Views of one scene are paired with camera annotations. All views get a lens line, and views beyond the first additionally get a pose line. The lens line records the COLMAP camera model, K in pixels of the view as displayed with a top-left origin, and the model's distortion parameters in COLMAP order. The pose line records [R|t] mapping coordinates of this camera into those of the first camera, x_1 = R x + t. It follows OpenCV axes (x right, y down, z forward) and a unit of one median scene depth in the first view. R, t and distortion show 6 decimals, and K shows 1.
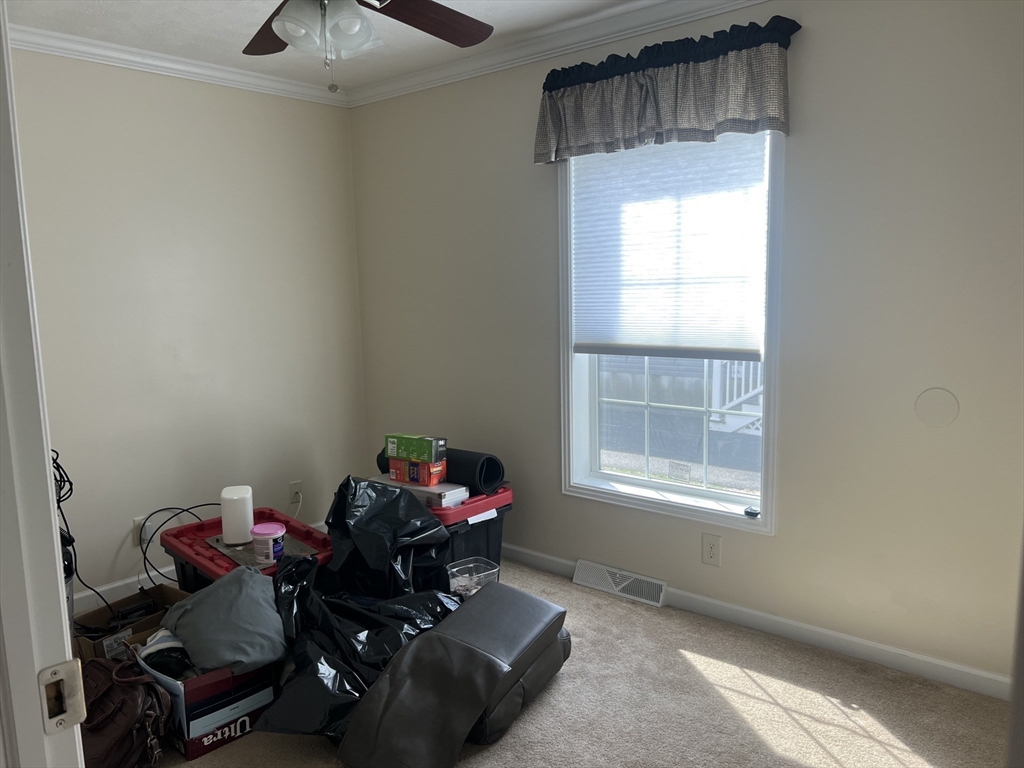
lens RADIAL K [[779.1, 0, 506.2], [0, 779.1, 376.8], [0, 0, 1]] dist [0.080402, -0.059292]
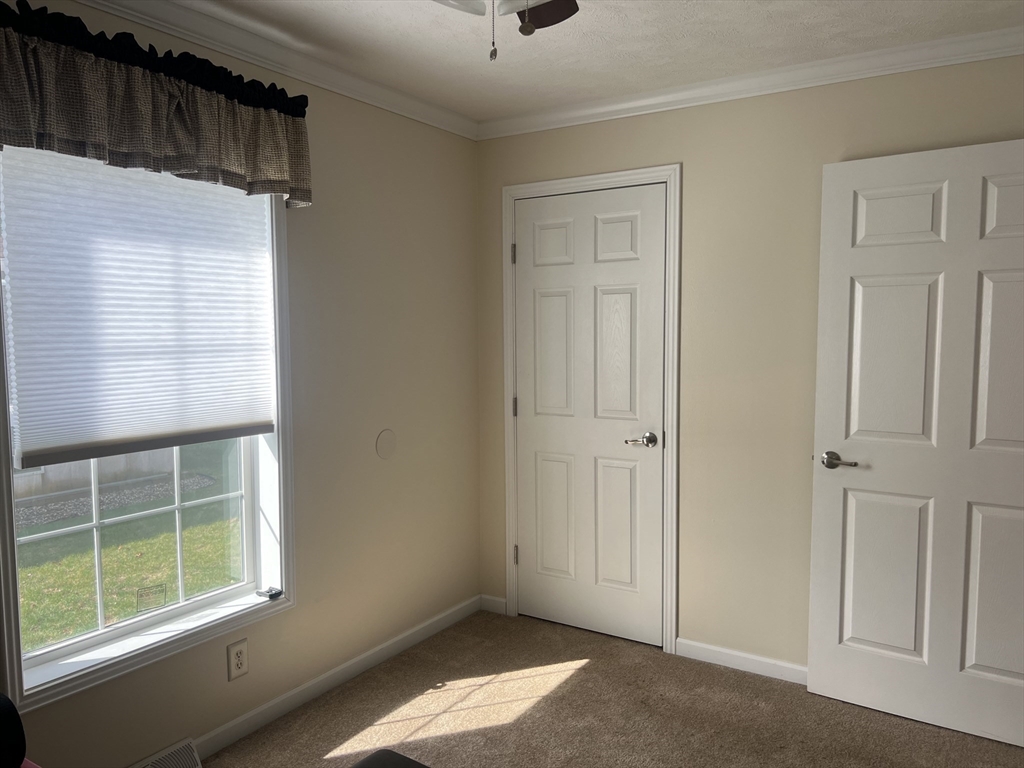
lens RADIAL K [[779.1, 0, 508.8], [0, 779.1, 391.6], [0, 0, 1]] dist [0.080402, -0.059292]
pose [[-0.123720, -0.051241, 0.990993, -0.643618], [0.132322, 0.988895, 0.067652, -0.093031], [-0.983455, 0.139500, -0.115566, 0.798410]]
